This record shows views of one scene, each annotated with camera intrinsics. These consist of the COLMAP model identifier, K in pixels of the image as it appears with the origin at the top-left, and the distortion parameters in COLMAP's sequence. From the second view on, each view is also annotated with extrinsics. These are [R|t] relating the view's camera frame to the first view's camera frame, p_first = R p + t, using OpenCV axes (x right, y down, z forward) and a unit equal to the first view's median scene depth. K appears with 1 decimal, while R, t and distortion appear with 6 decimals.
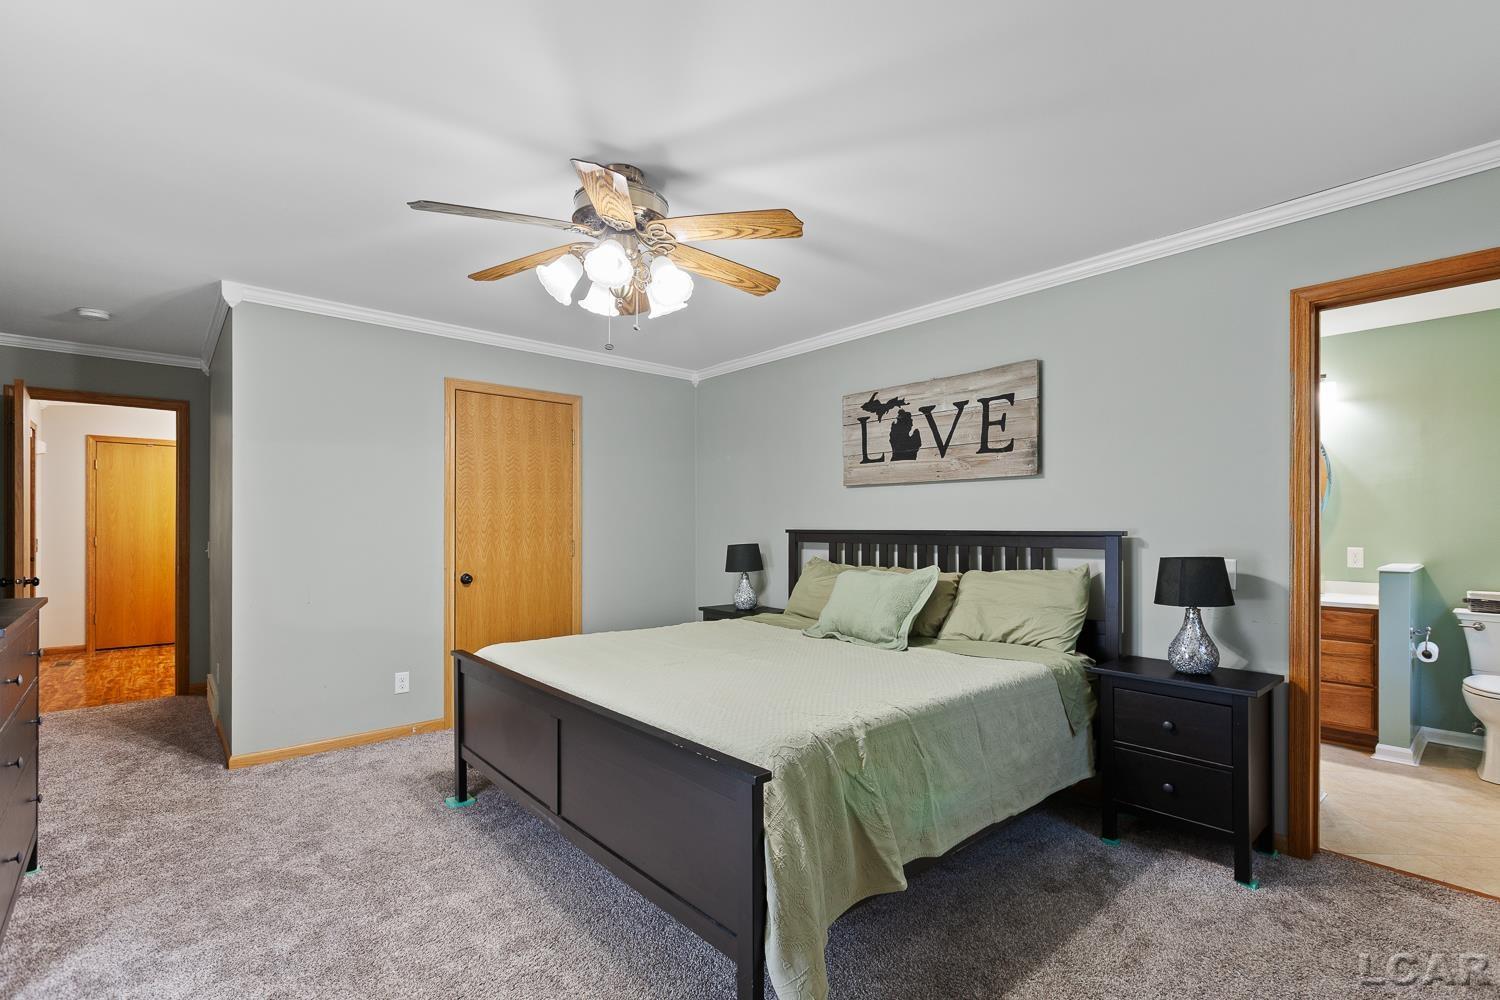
lens RADIAL K [[675.8, 0, 745.7], [0, 675.8, 513.4], [0, 0, 1]] dist [0.004810, -0.002376]
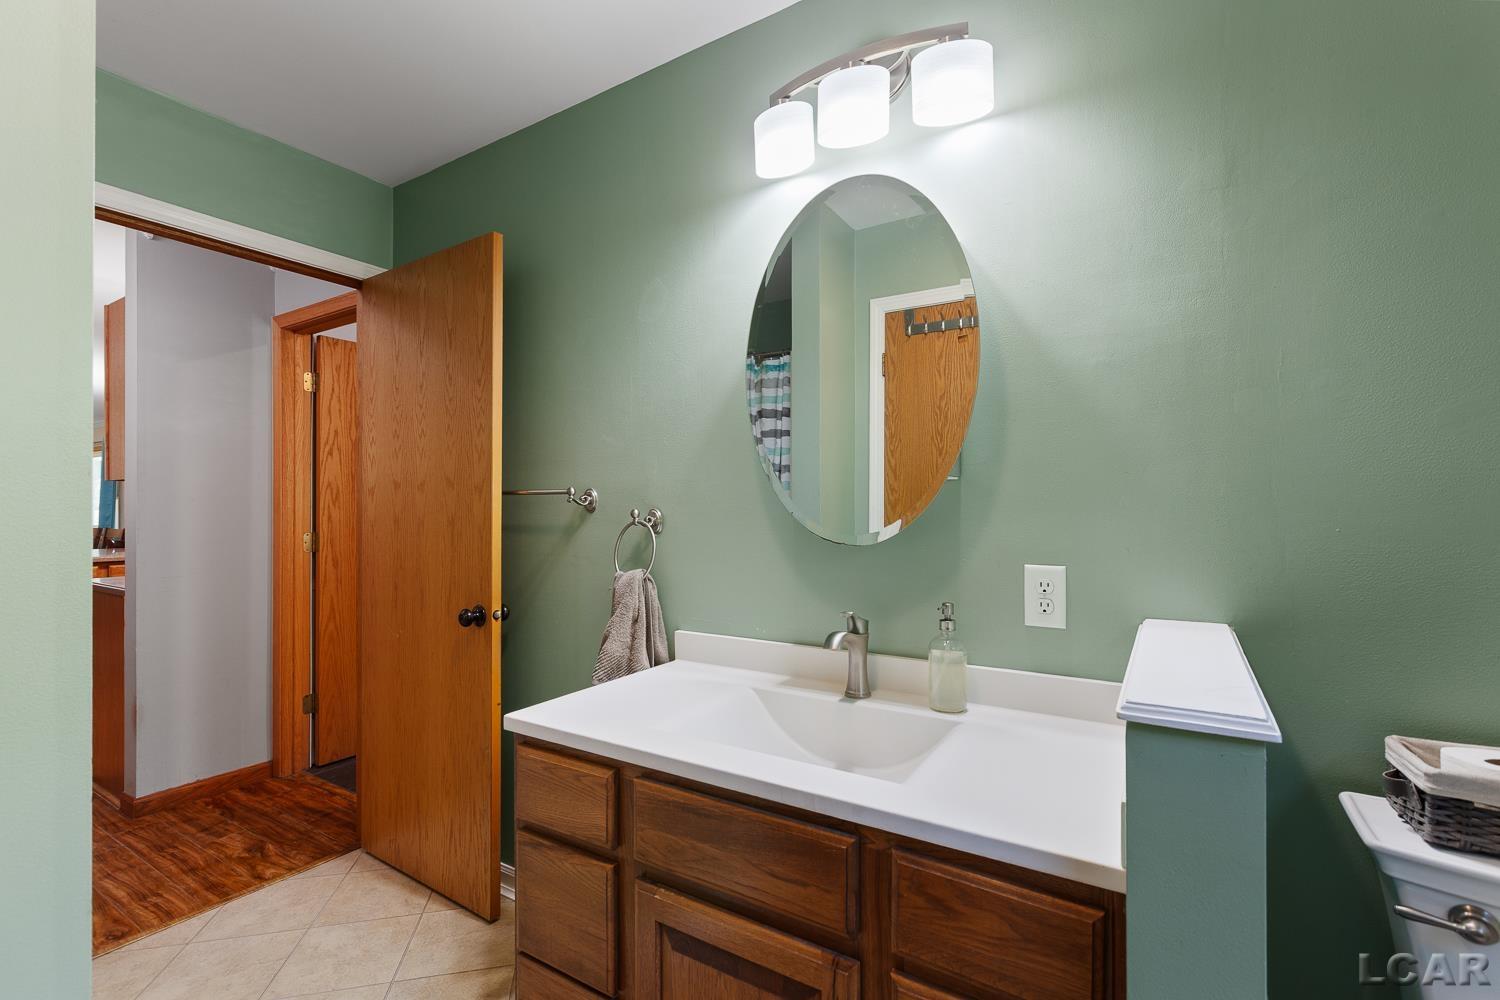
lens RADIAL K [[675.8, 0, 750.6], [0, 675.8, 500.4], [0, 0, 1]] dist [0.004810, -0.002376]
pose [[0.955678, -0.001376, 0.294410, 0.760380], [-0.000348, 0.999983, 0.005803, 0.020453], [-0.294413, -0.005648, 0.955662, 0.831352]]
